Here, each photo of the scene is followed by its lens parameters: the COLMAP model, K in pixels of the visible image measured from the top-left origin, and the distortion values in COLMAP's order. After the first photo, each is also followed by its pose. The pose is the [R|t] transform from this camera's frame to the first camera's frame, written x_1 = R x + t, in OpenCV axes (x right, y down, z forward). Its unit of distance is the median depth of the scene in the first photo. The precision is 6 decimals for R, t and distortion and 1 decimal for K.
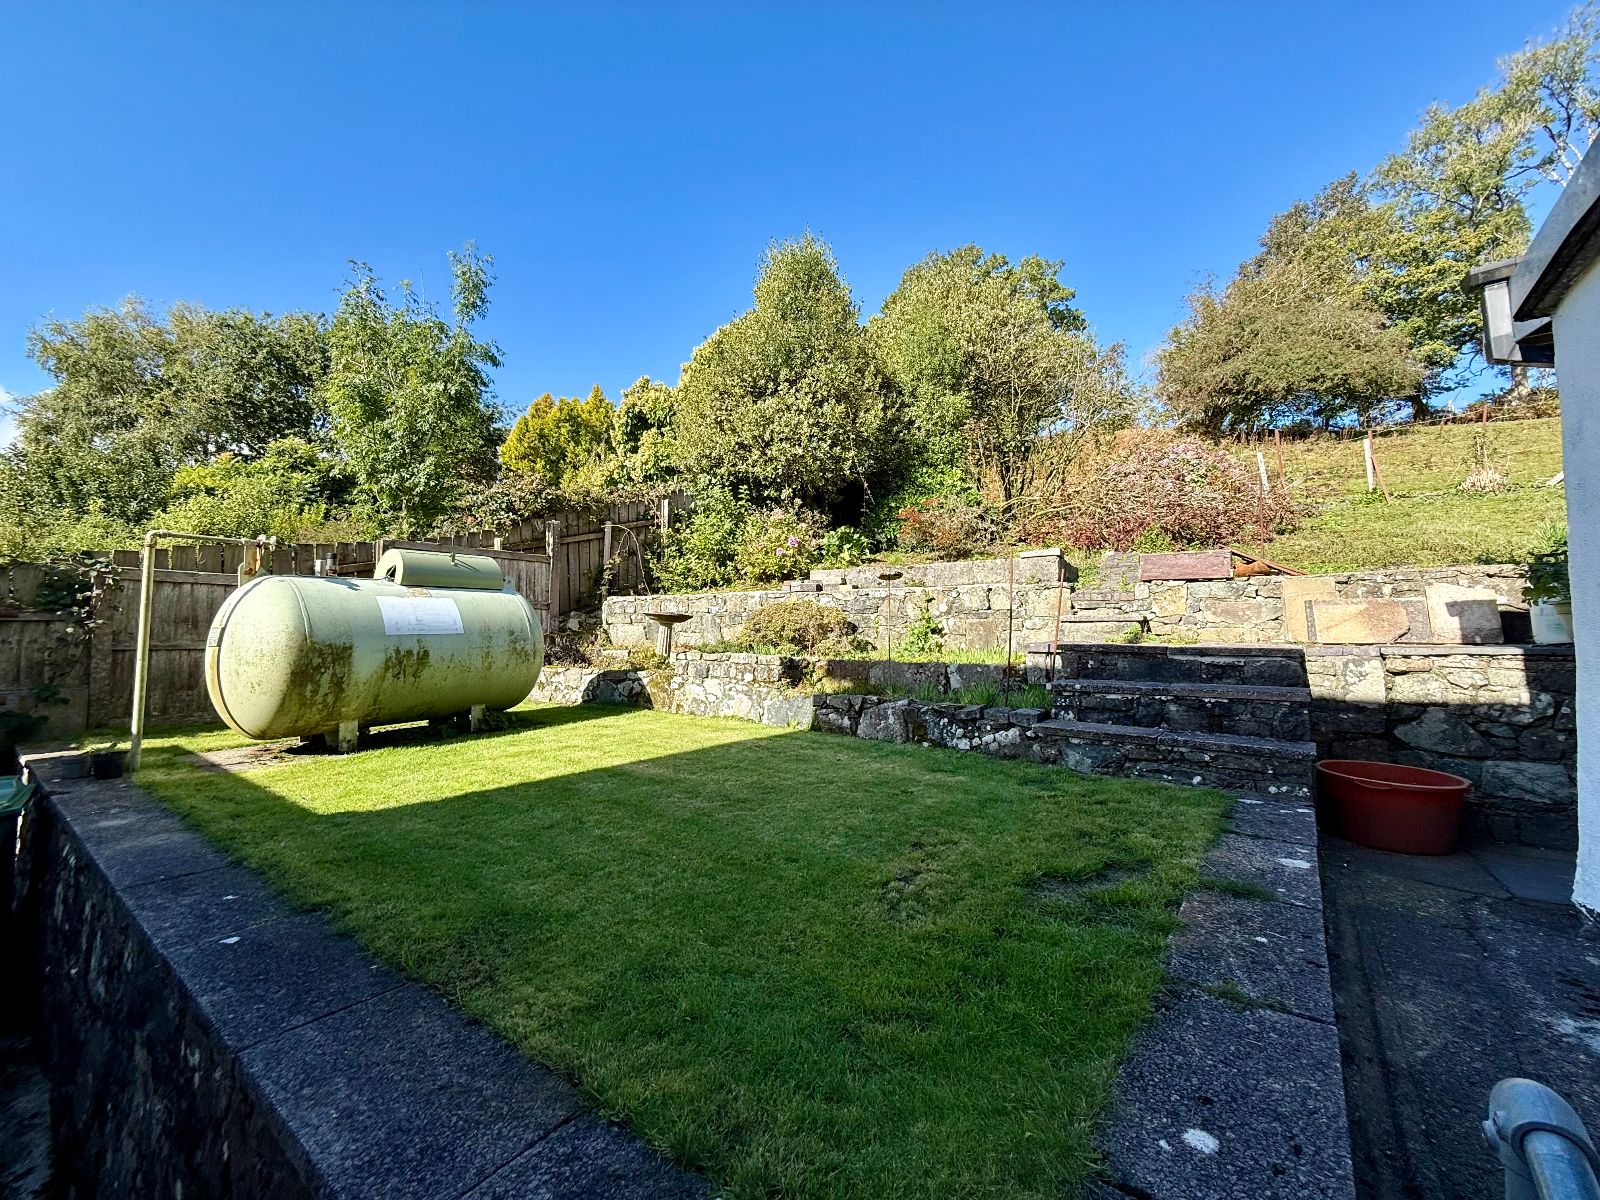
lens RADIAL K [[633.2, 0, 802.8], [0, 633.2, 598.5], [0, 0, 1]] dist [-0.000129, -0.000055]
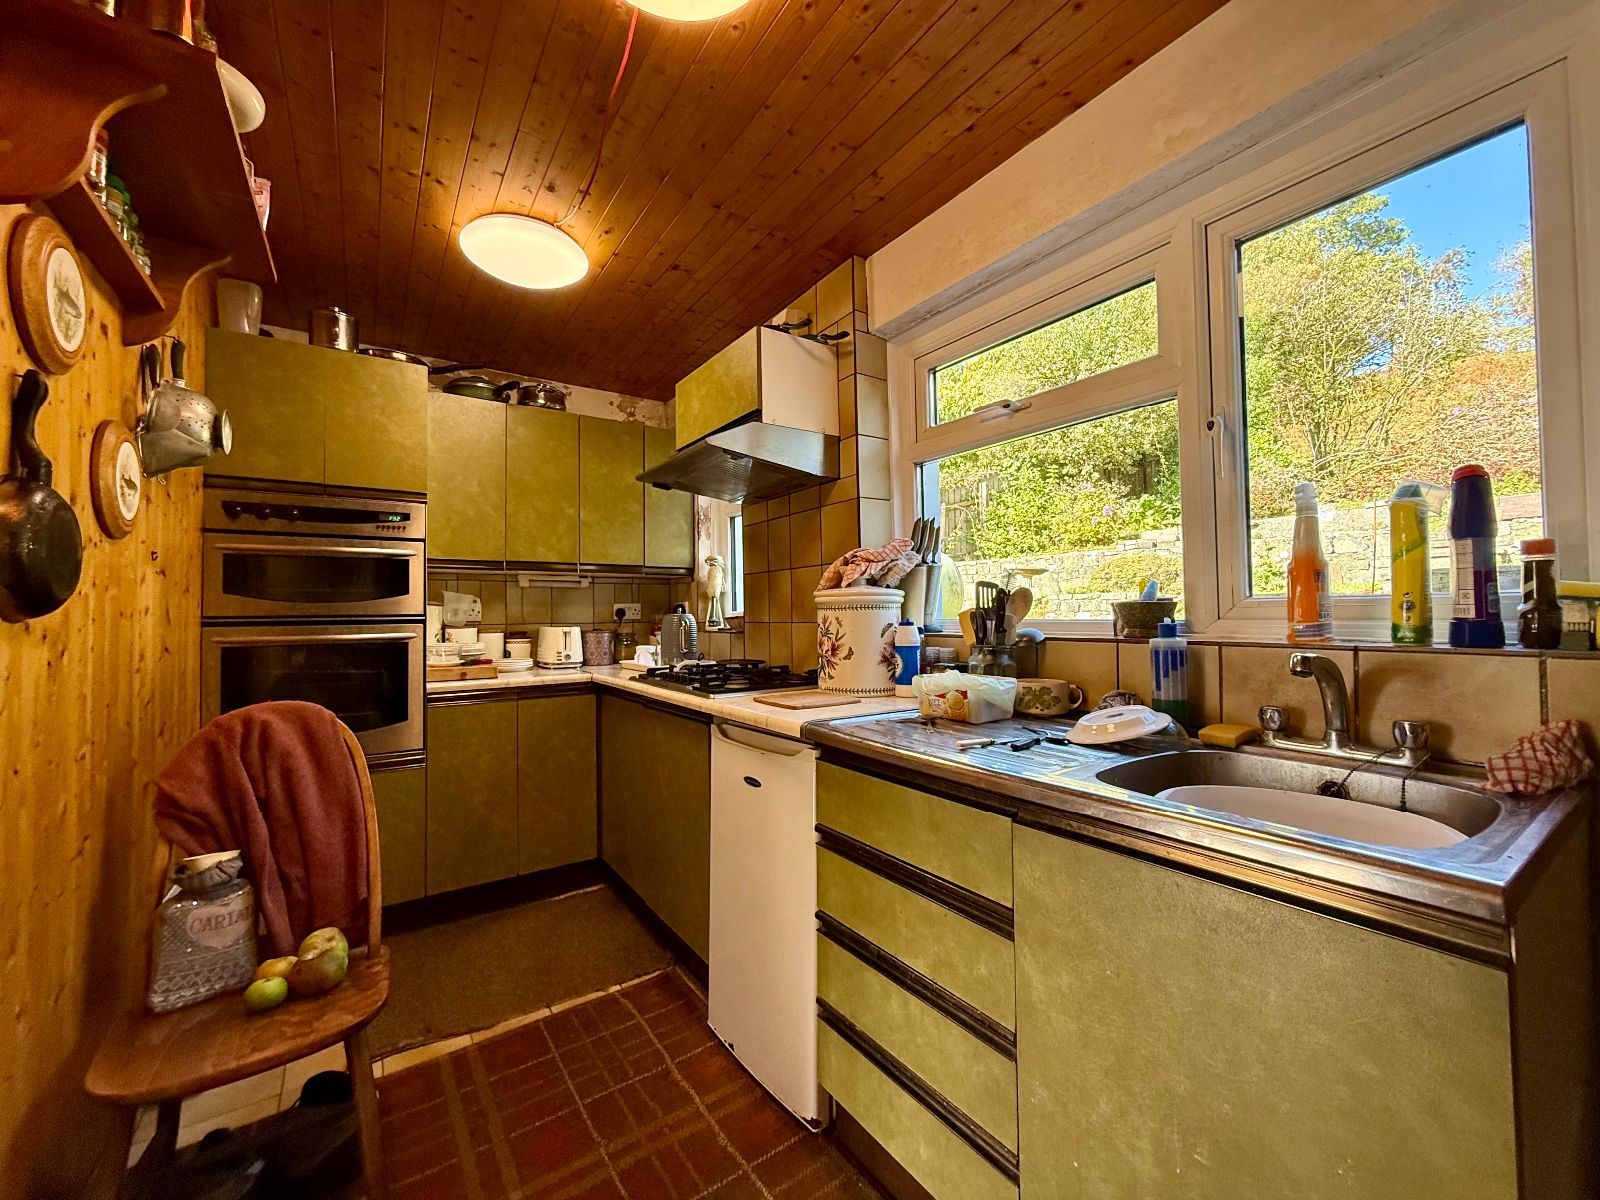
lens RADIAL K [[633.2, 0, 792.2], [0, 633.2, 601.1], [0, 0, 1]] dist [-0.000129, -0.000055]
pose [[0.942428, -0.015638, -0.334043, -0.152634], [0.025411, 0.999367, 0.024907, 0.029194], [0.333442, -0.031961, 0.942229, -0.260750]]
